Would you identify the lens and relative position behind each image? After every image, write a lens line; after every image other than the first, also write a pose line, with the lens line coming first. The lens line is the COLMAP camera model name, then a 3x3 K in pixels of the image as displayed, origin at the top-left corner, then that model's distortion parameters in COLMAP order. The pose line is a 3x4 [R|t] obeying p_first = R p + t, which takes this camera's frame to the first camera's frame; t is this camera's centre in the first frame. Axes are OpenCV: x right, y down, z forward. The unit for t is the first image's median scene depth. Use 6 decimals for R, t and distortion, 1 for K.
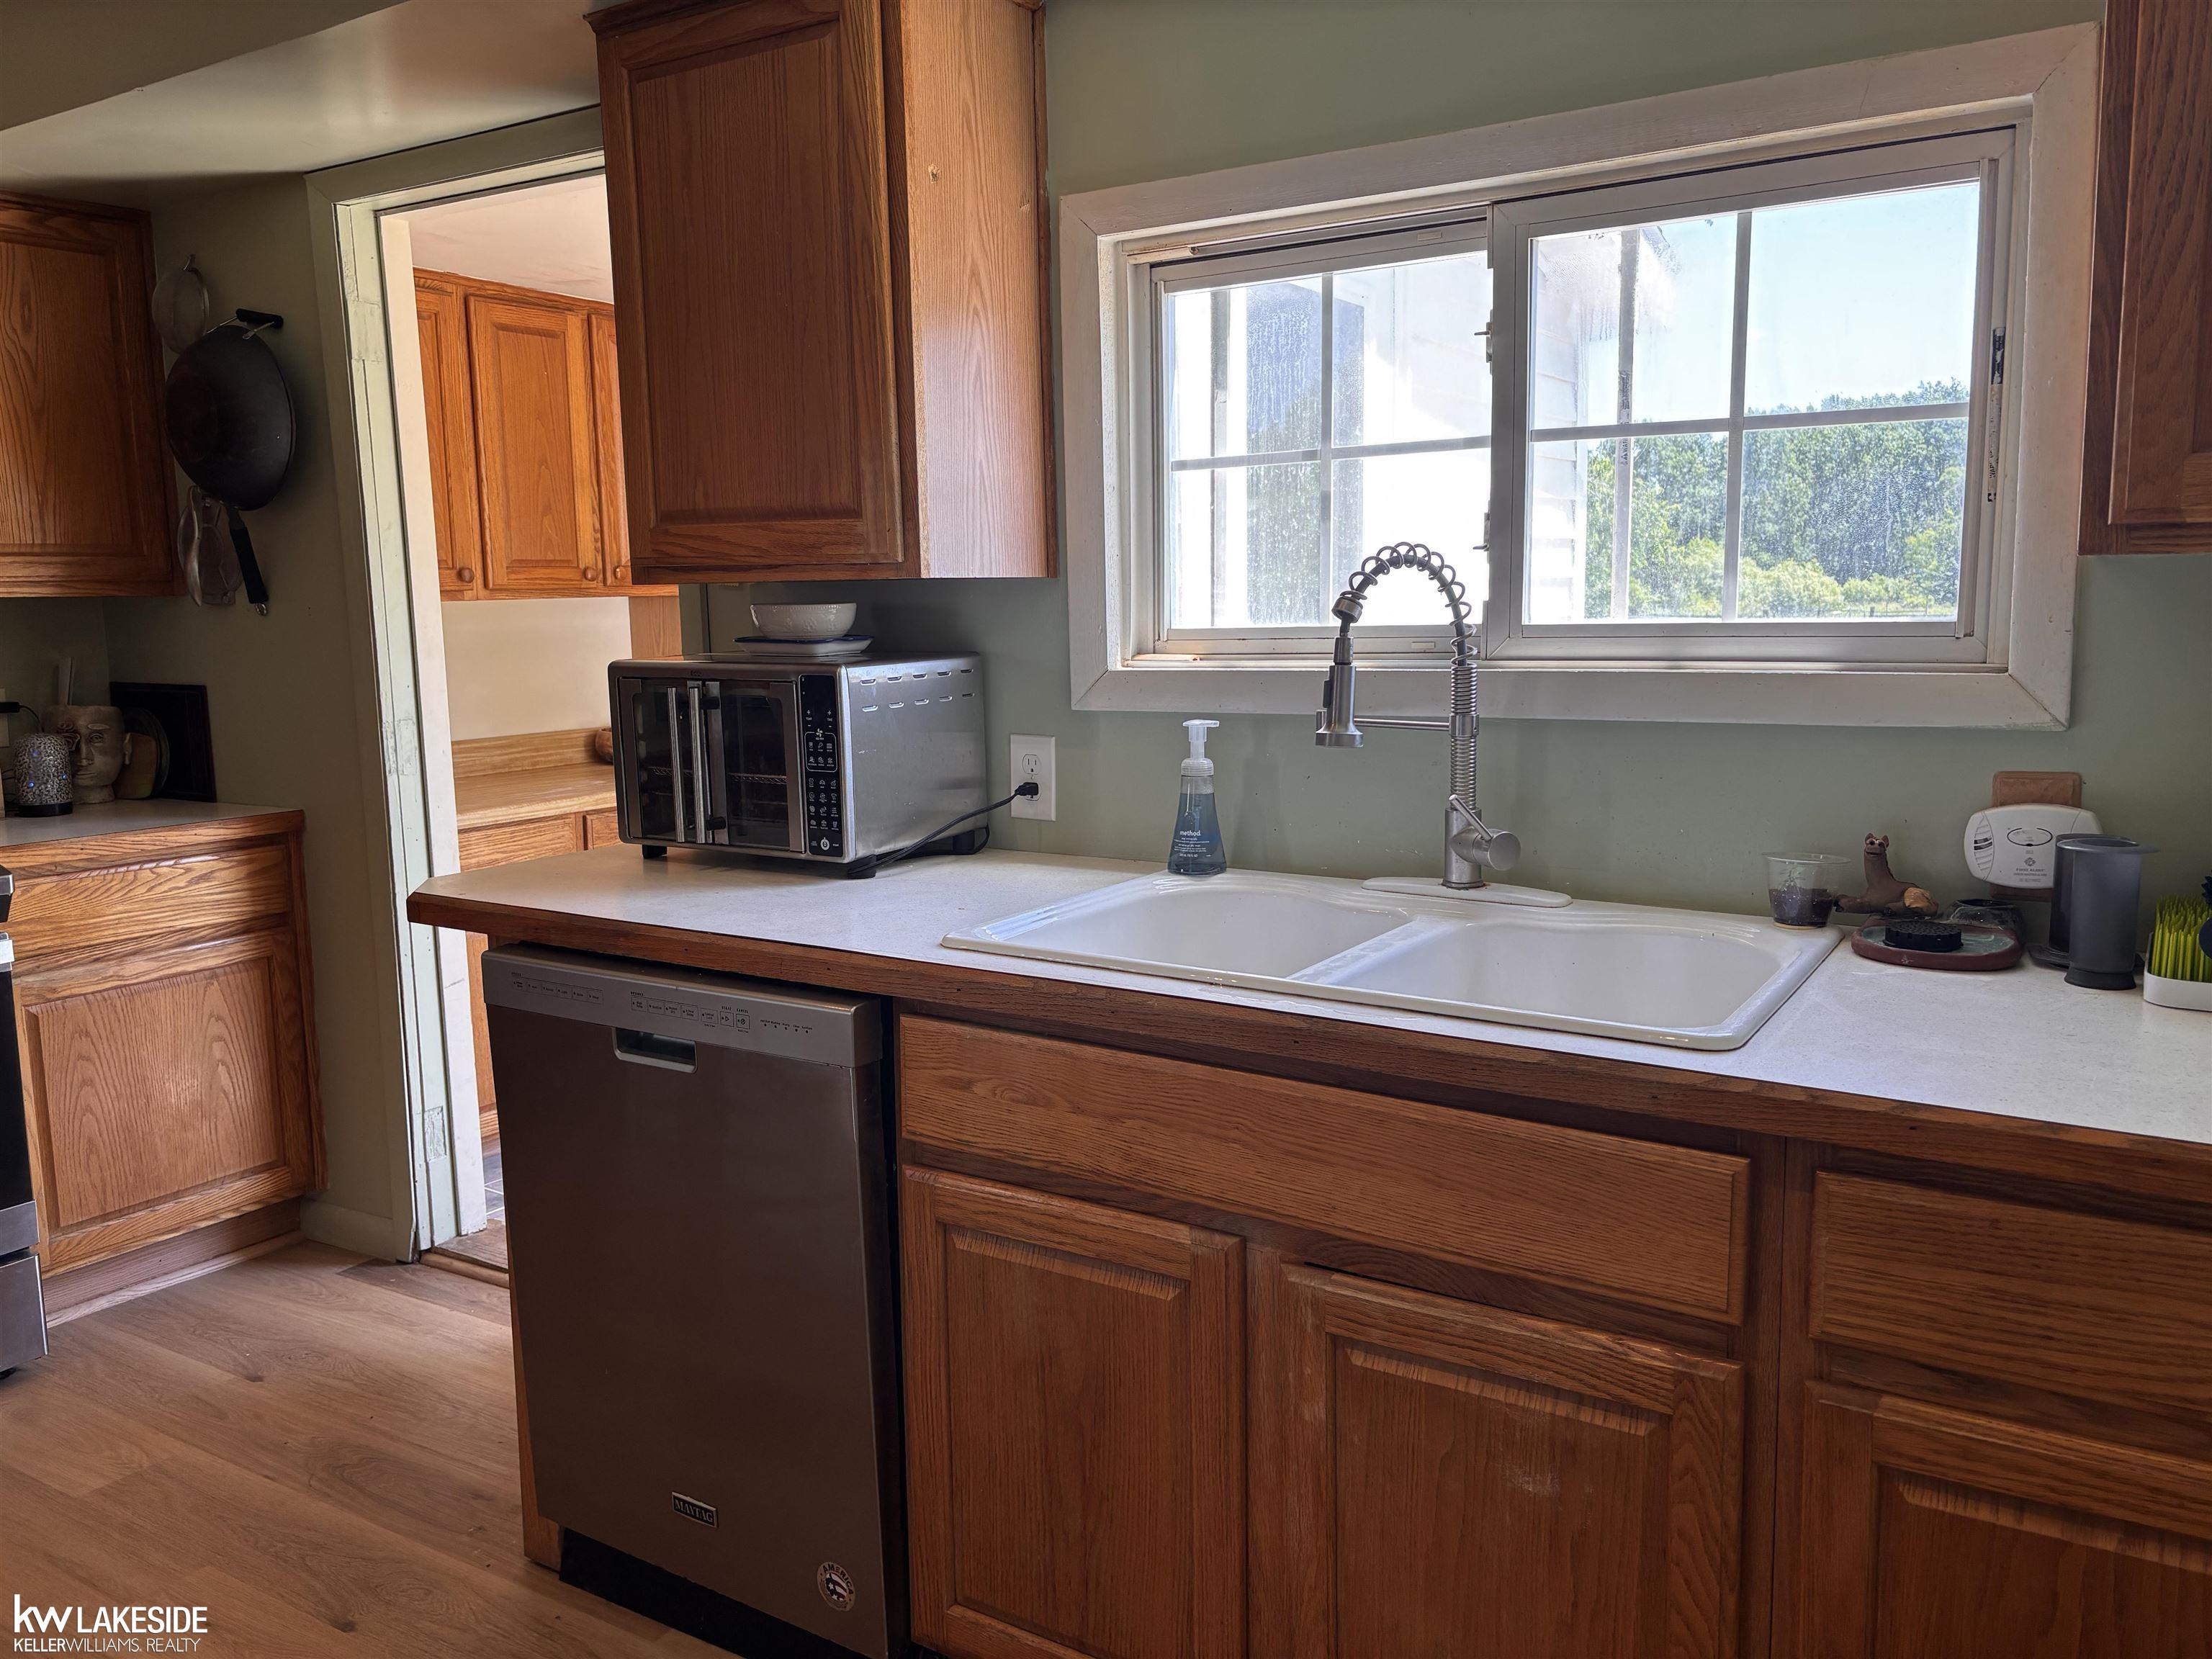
lens RADIAL K [[1690.2, 0, 1113.2], [0, 1690.2, 828.7], [0, 0, 1]] dist [0.030930, -0.006595]
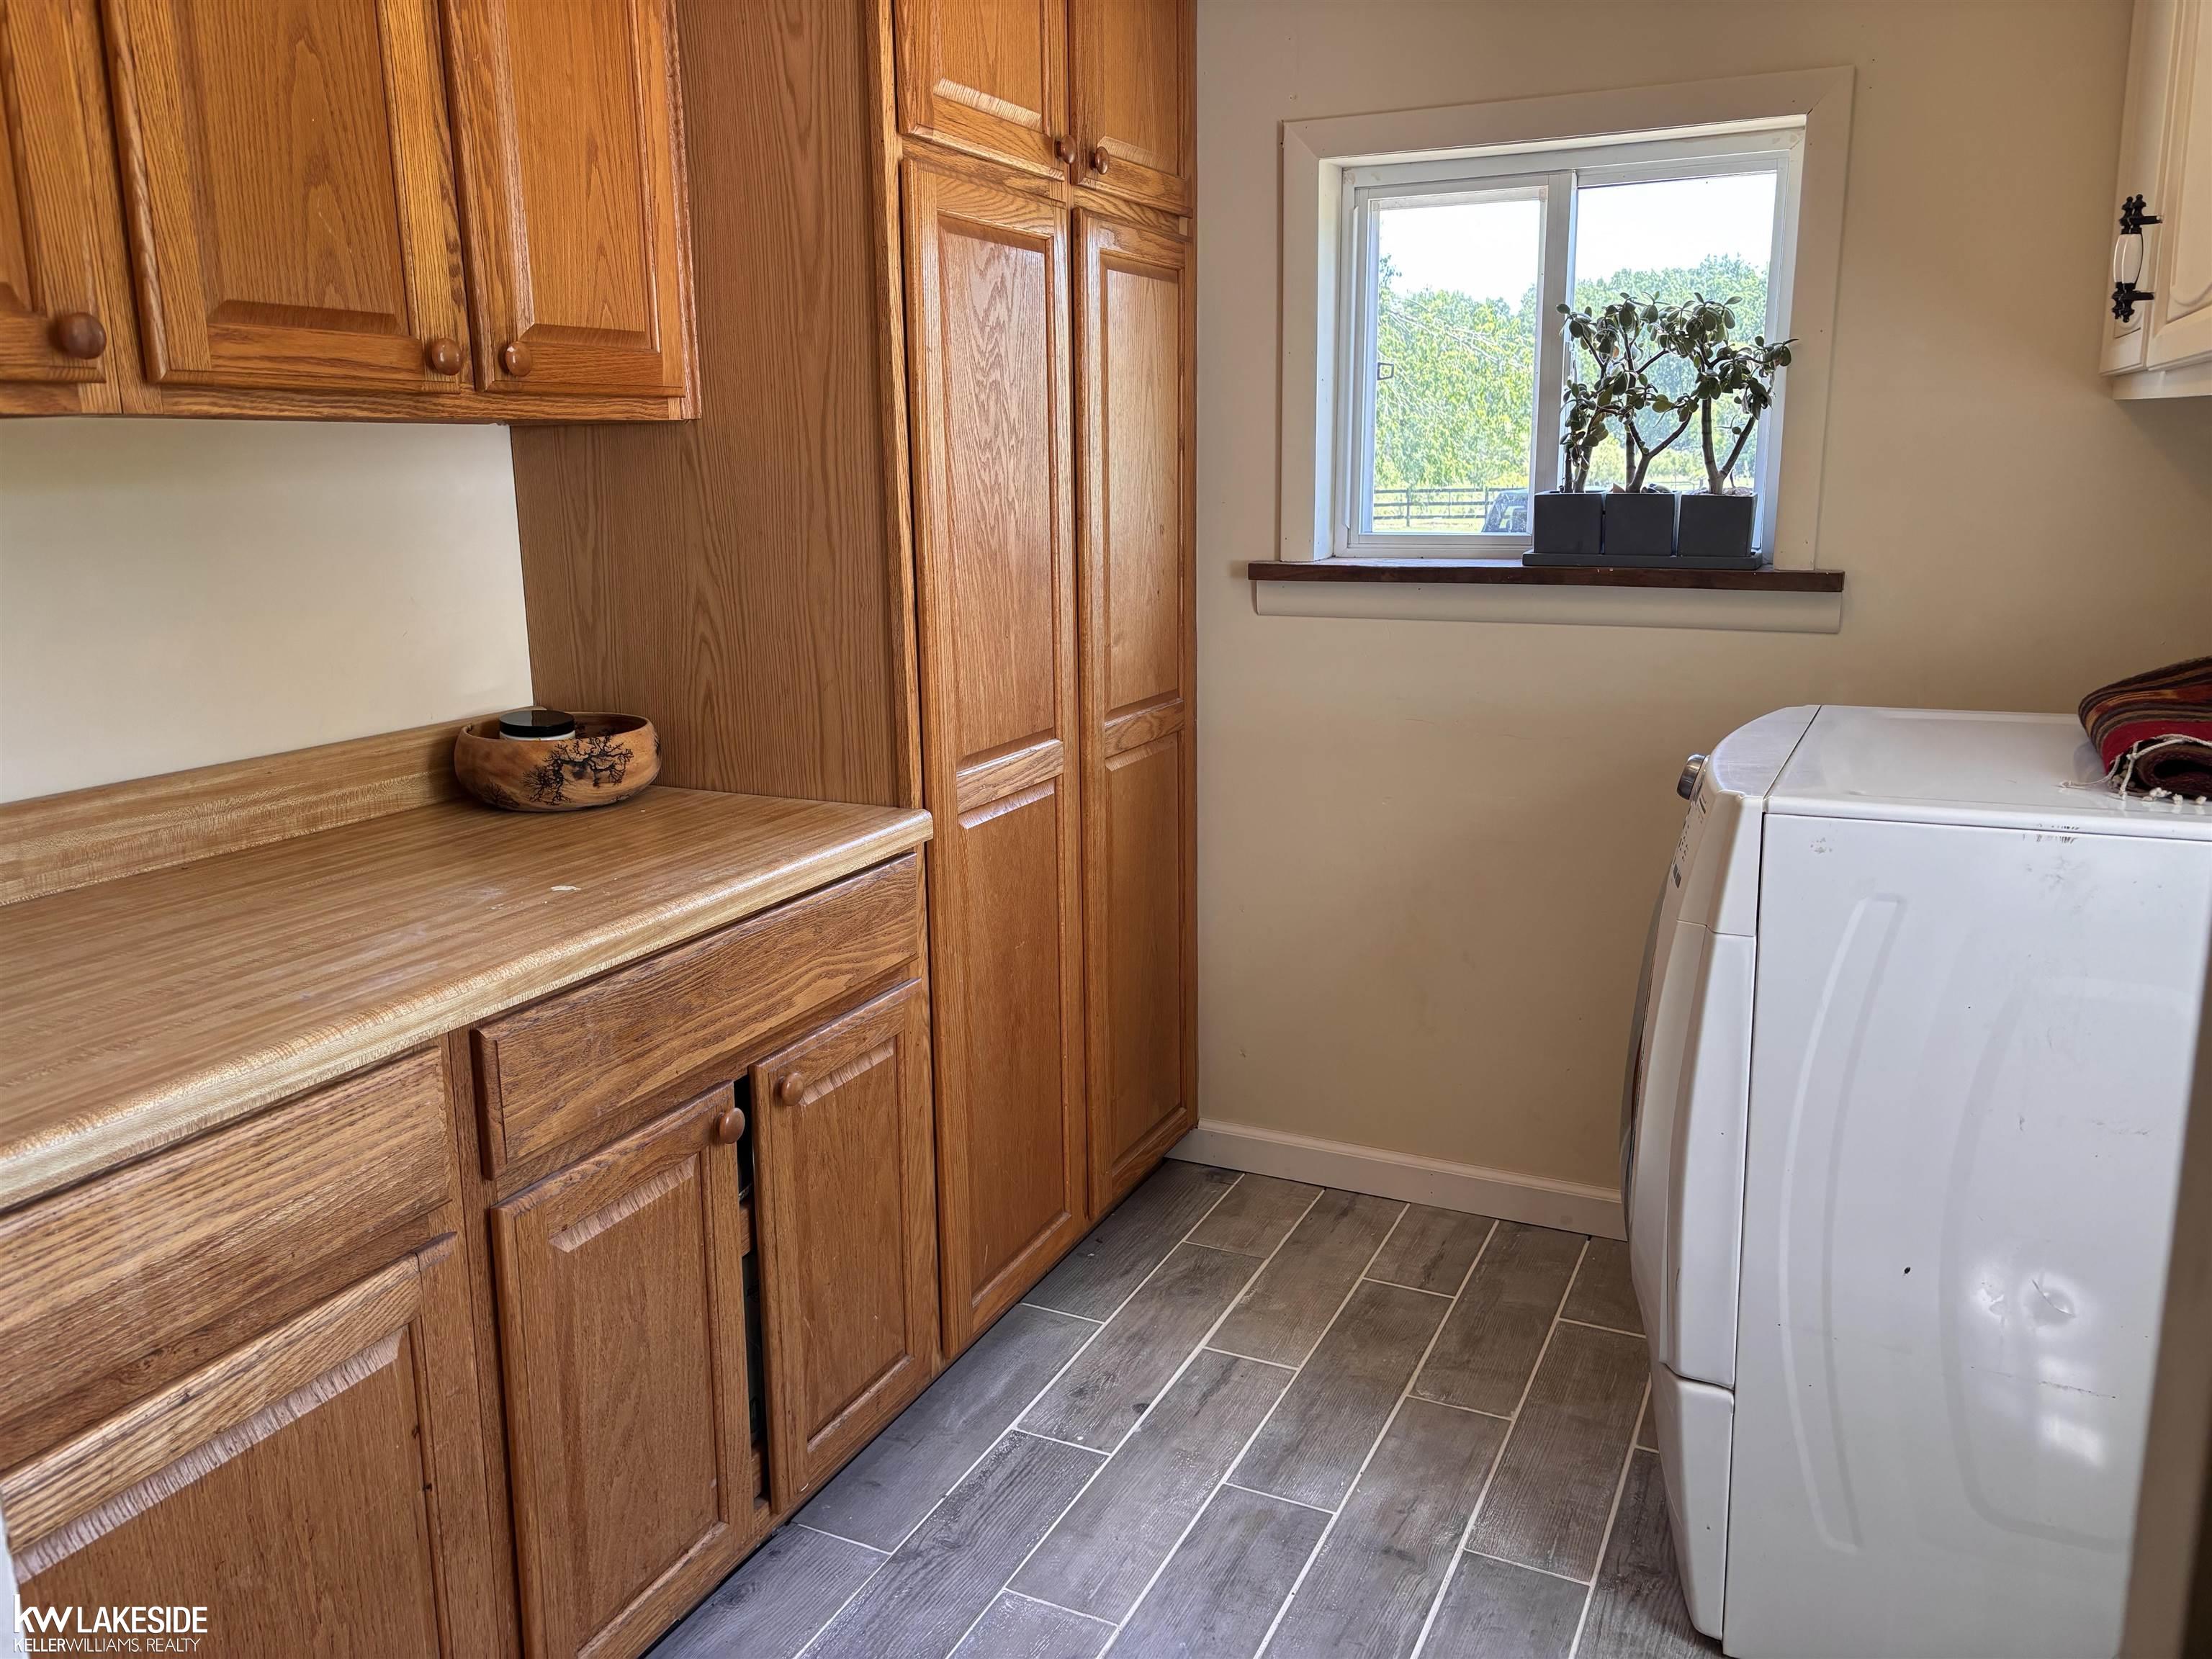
lens RADIAL K [[1690.2, 0, 1097.7], [0, 1690.2, 824.2], [0, 0, 1]] dist [0.030930, -0.006595]
pose [[0.993759, -0.020906, 0.109574, -0.227953], [0.013107, 0.997360, 0.071418, -0.077679], [-0.110778, -0.069536, 0.991410, 0.658946]]
